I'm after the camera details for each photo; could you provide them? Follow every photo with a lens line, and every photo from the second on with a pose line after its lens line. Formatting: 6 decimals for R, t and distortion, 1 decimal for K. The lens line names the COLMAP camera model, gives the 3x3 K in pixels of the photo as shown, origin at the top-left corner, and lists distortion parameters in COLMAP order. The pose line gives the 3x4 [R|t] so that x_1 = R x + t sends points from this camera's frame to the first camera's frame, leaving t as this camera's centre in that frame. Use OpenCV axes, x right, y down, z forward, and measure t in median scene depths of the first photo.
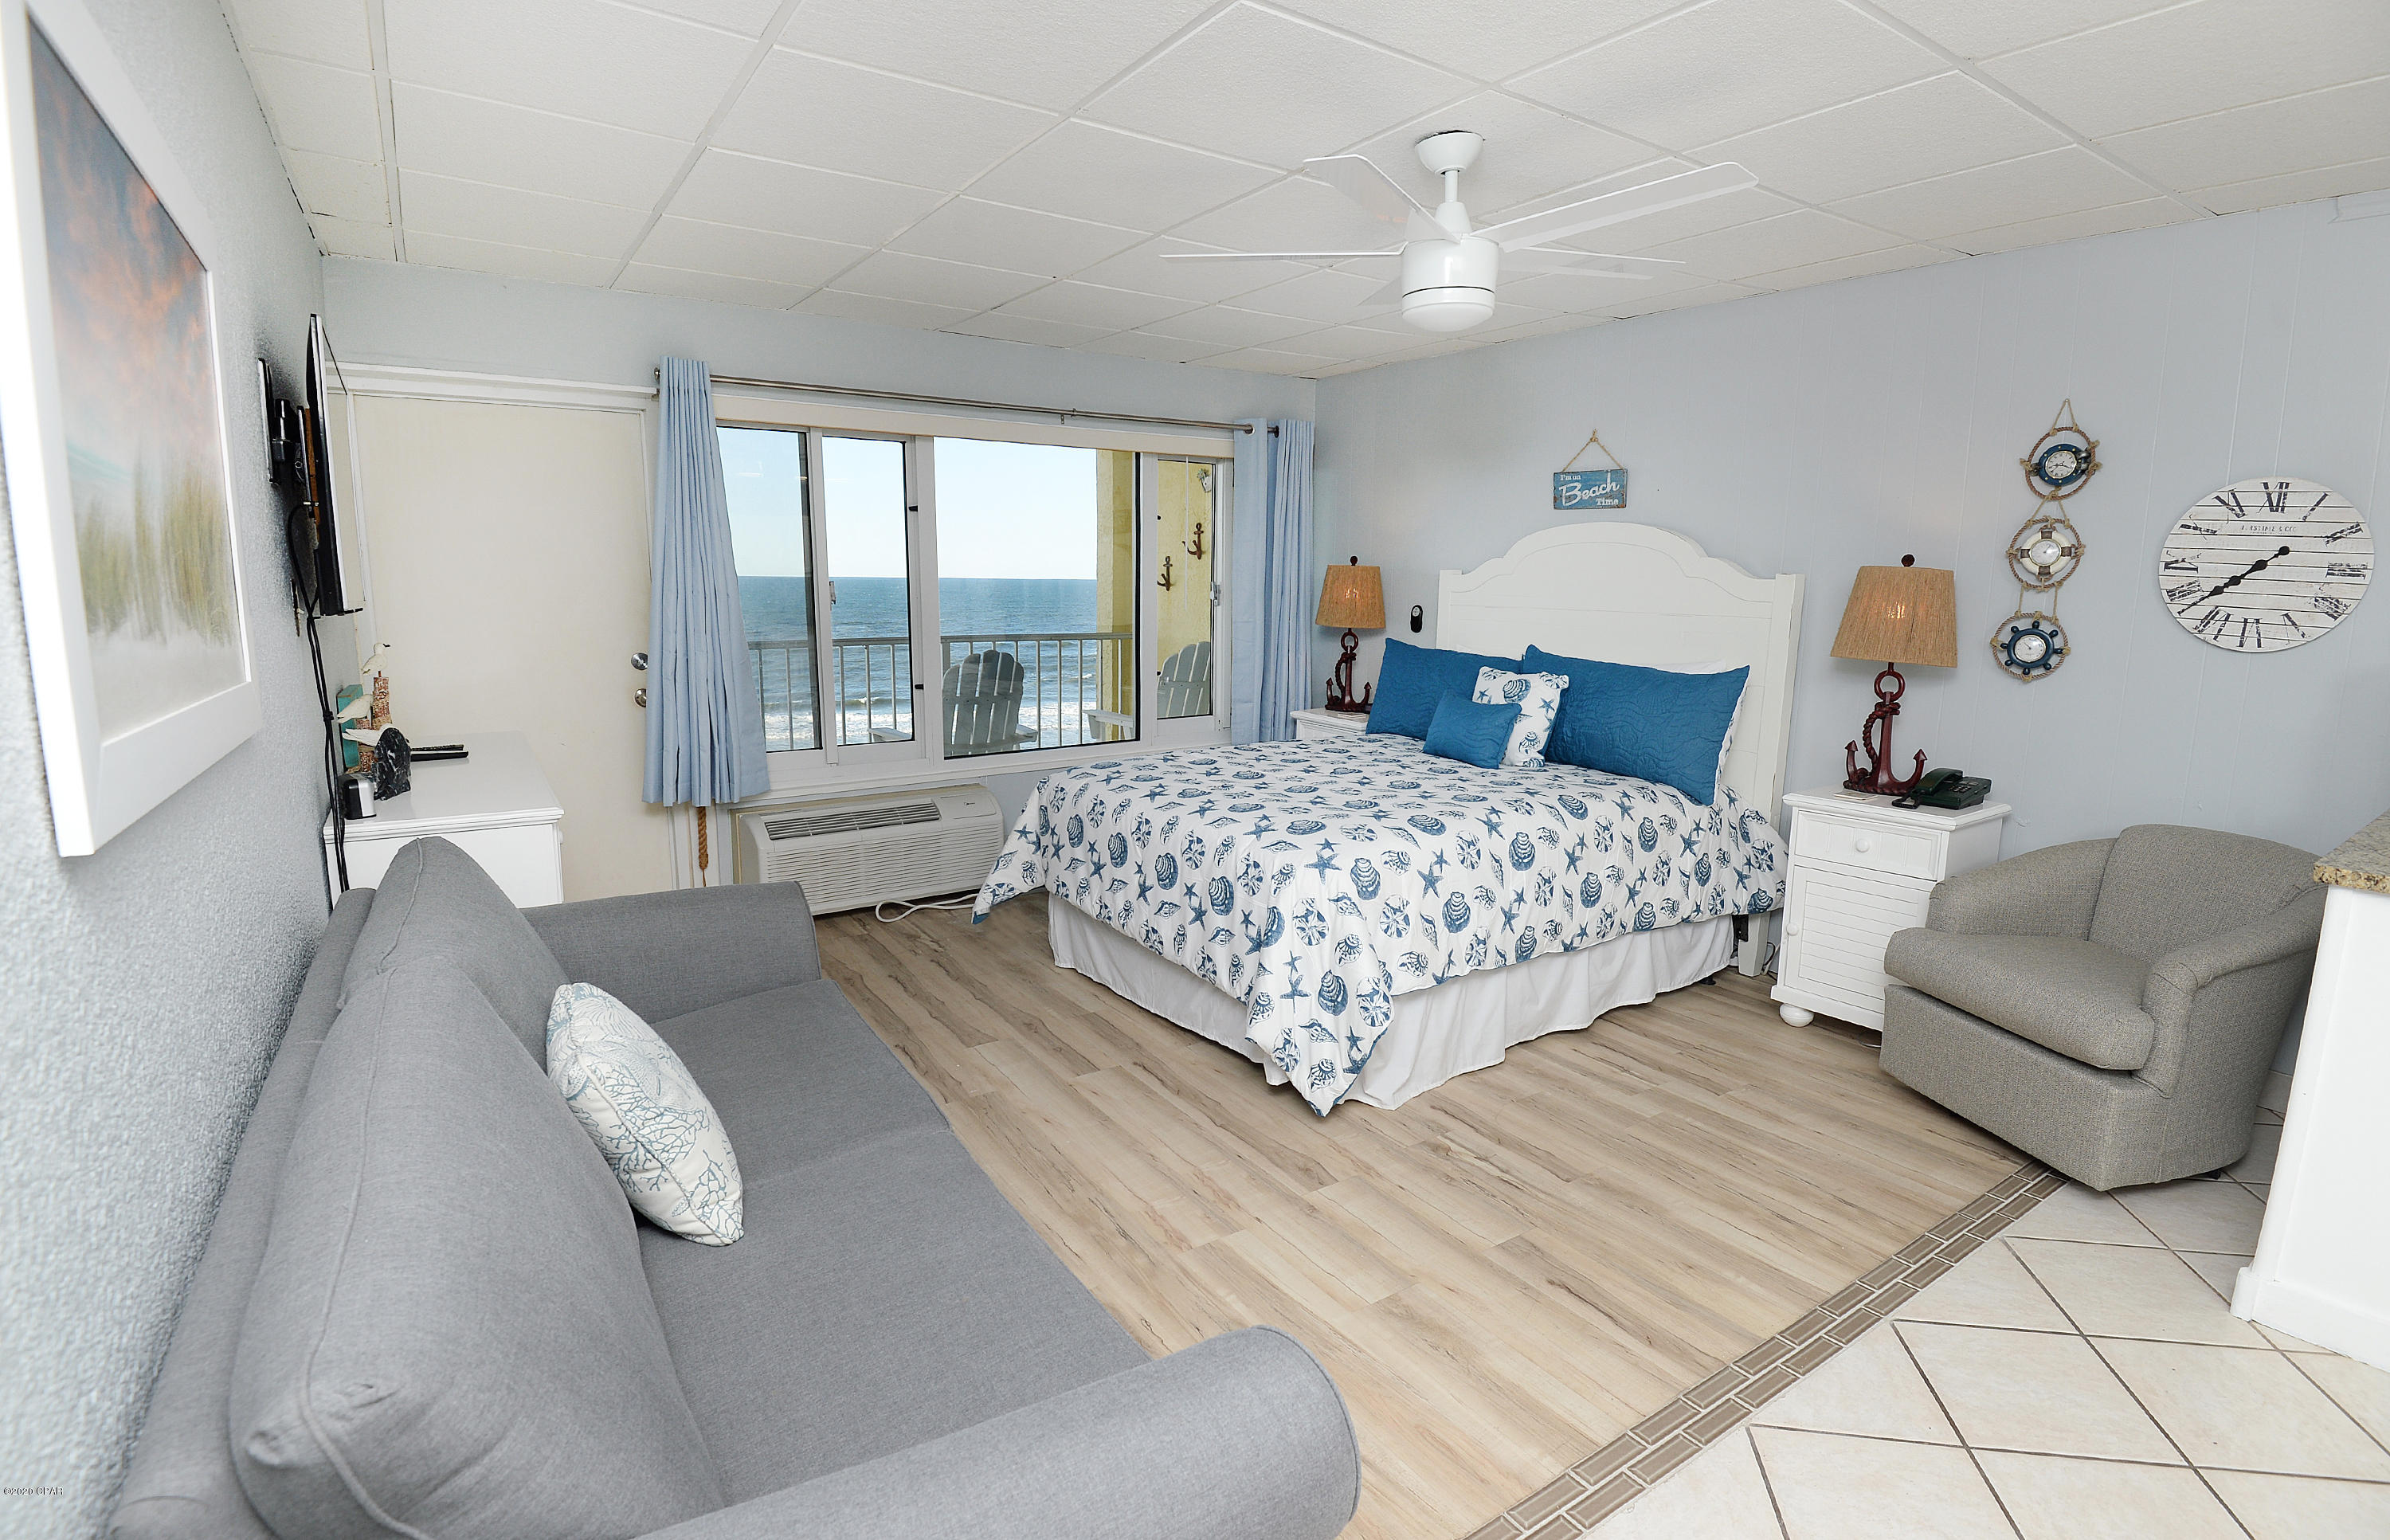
lens RADIAL K [[1129.0, 0, 1199.7], [0, 1129.0, 762.9], [0, 0, 1]] dist [-0.030206, -0.010284]
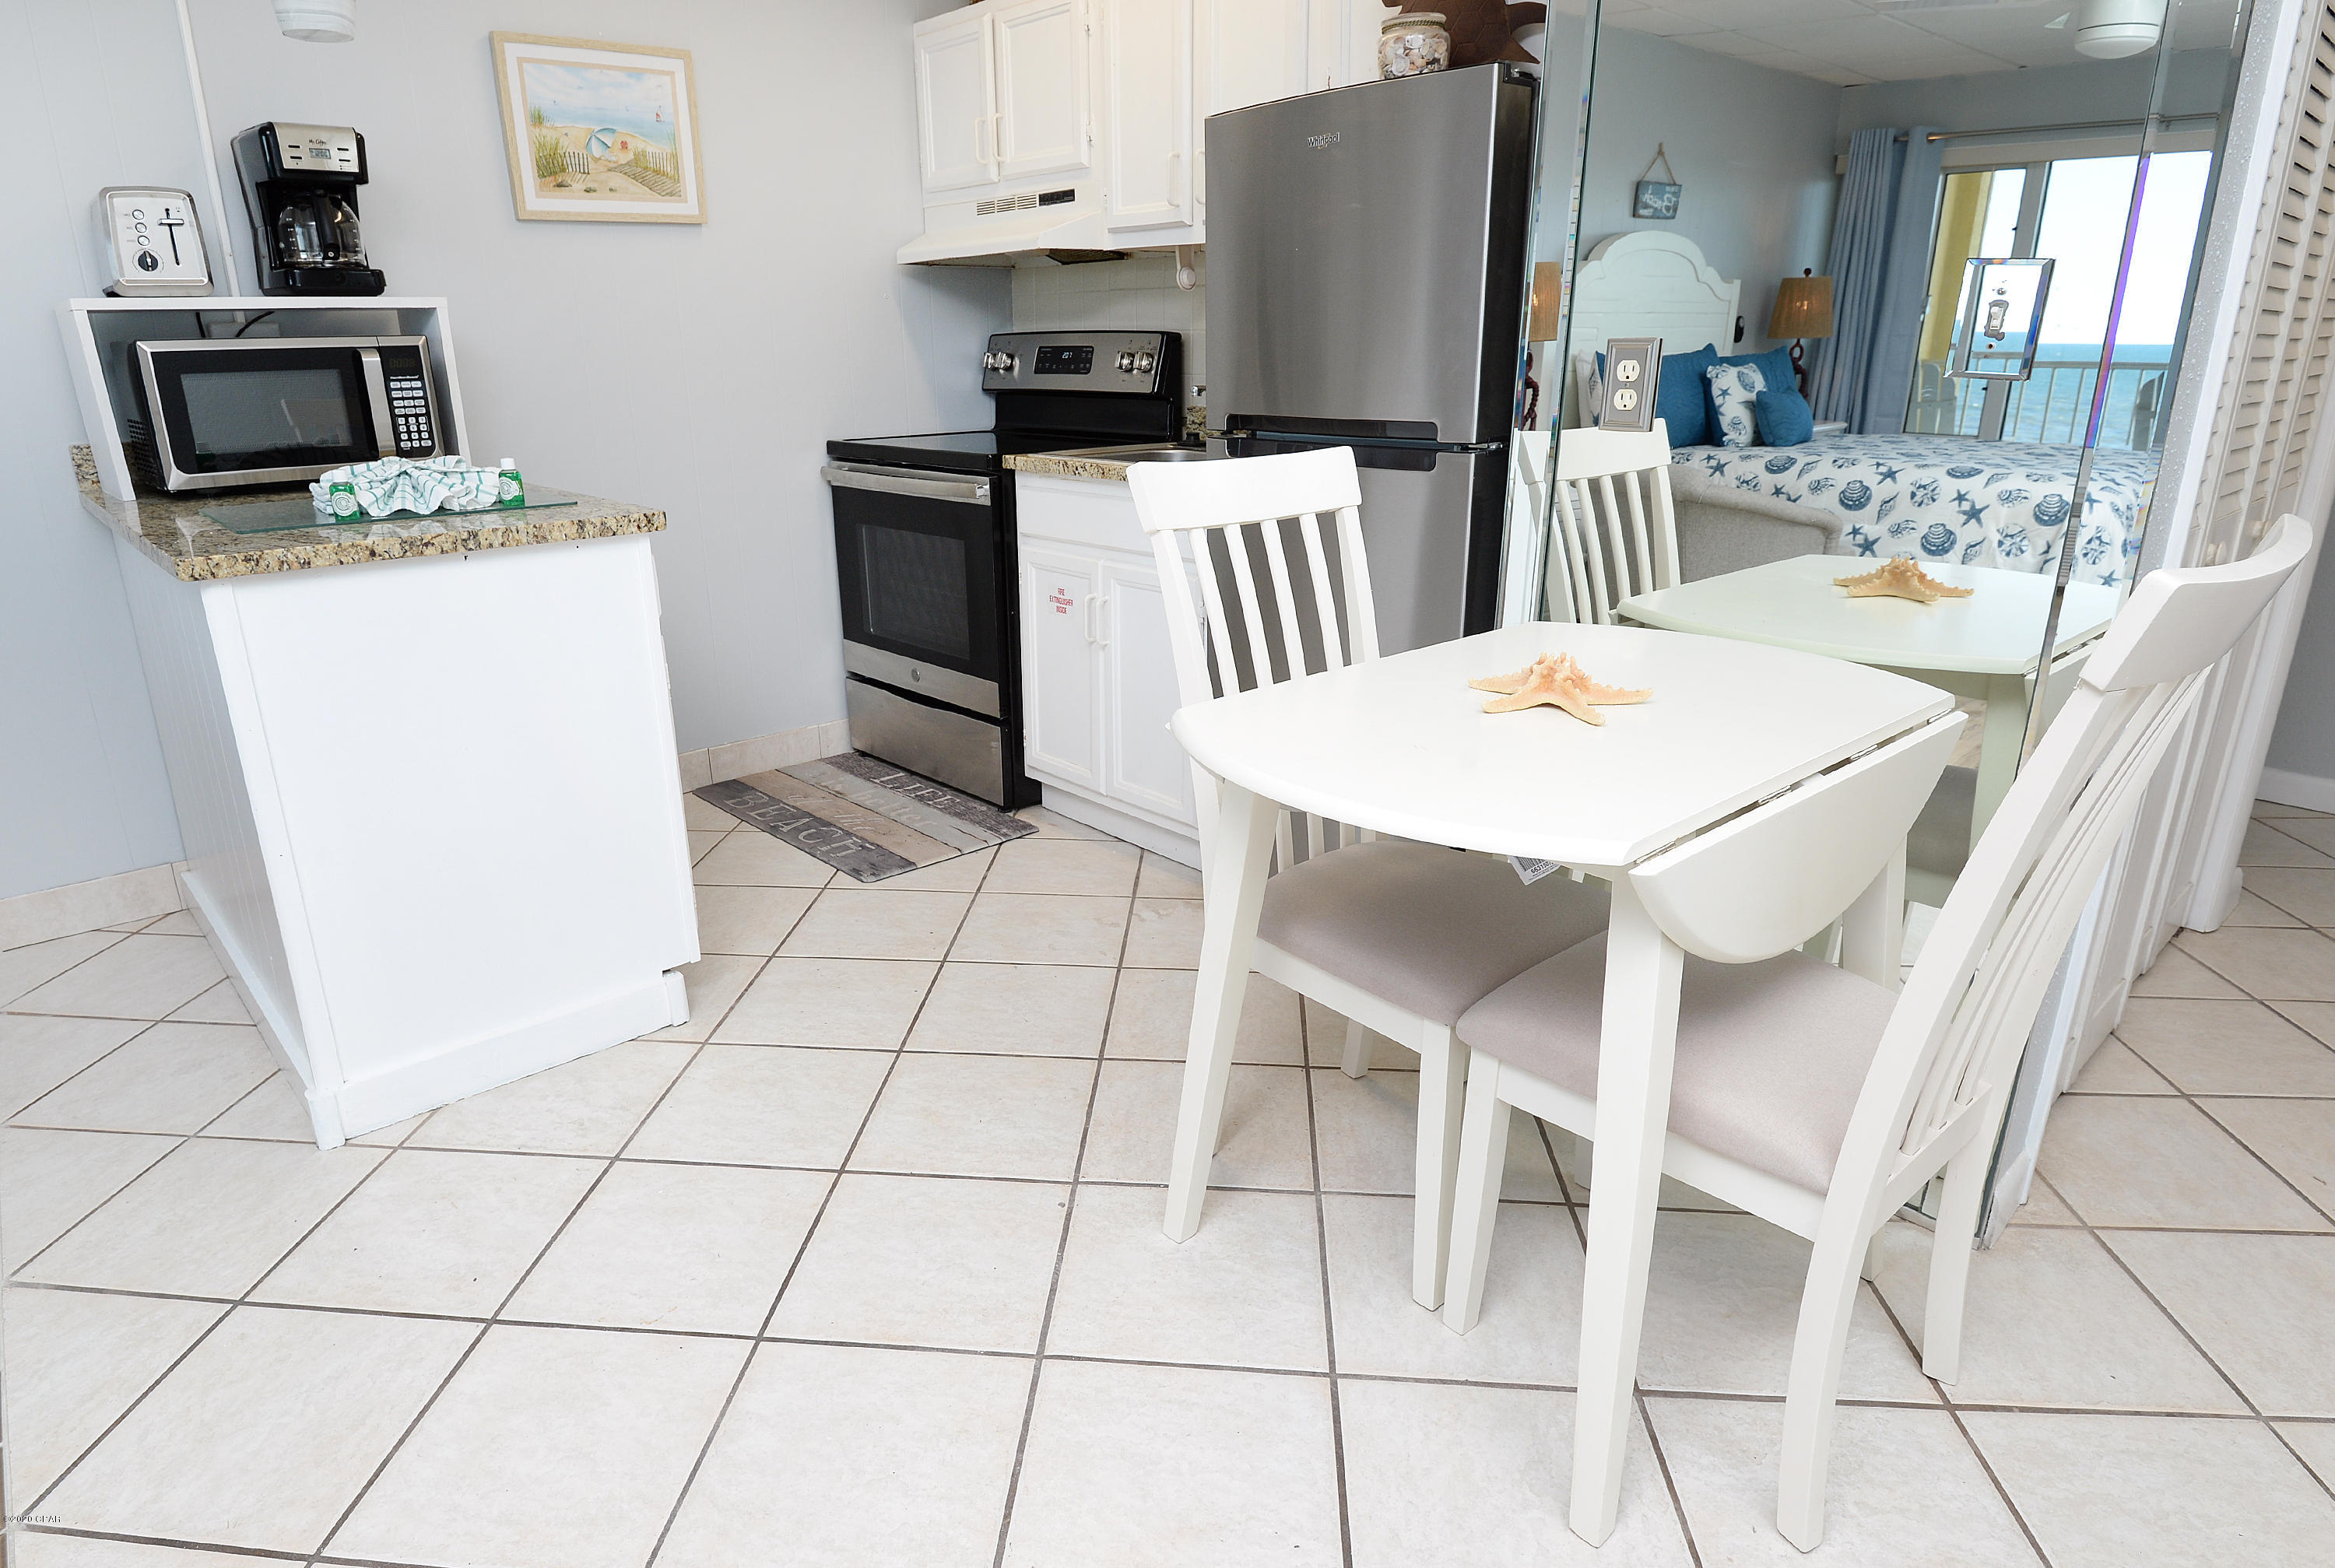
lens RADIAL K [[1315.7, 0, 1122.9], [0, 1315.7, 800.8], [0, 0, 1]] dist [-0.009018, -0.020628]
pose [[-0.115705, -0.335863, 0.934777, 0.054034], [0.166209, 0.921282, 0.351587, 0.023830], [-0.979279, 0.196049, -0.050773, 0.256623]]
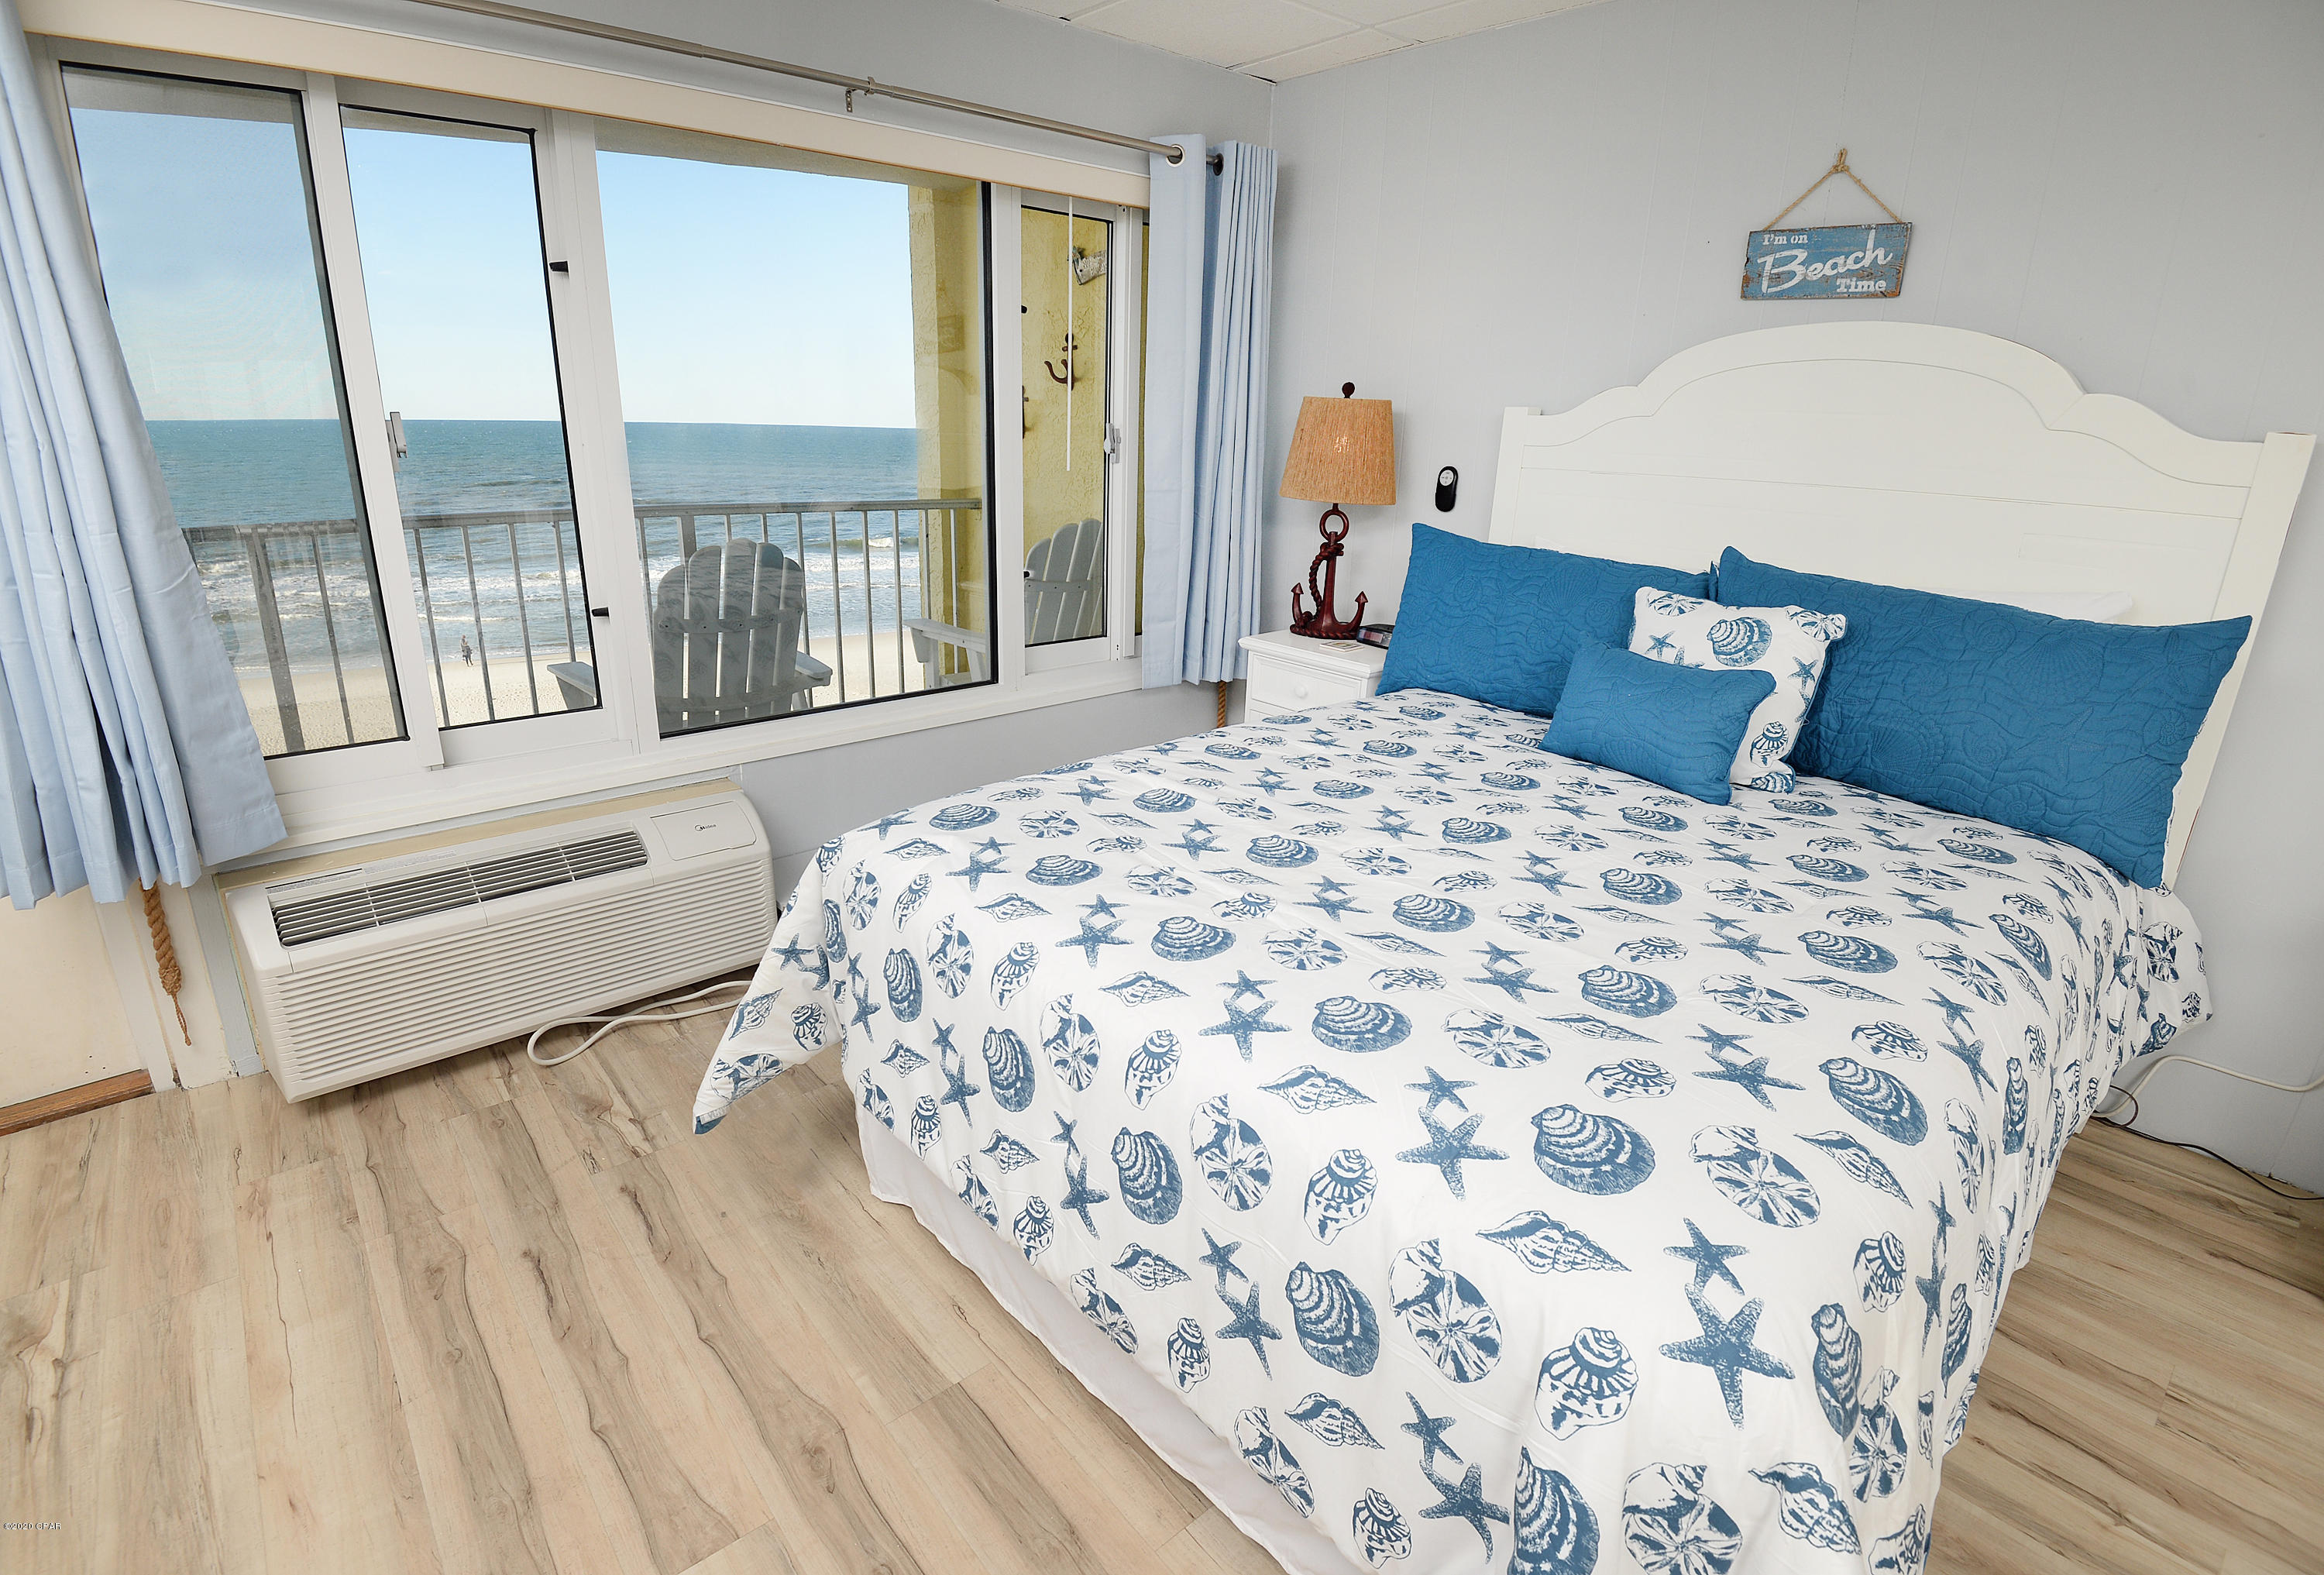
lens RADIAL K [[1138.4, 0, 1163.4], [0, 1138.4, 774.8], [0, 0, 1]] dist [-0.020597, -0.013014]
pose [[0.993092, -0.021445, 0.115360, -0.062532], [0.005099, 0.990115, 0.140162, -0.094465], [-0.117225, -0.138606, 0.983385, 0.603717]]
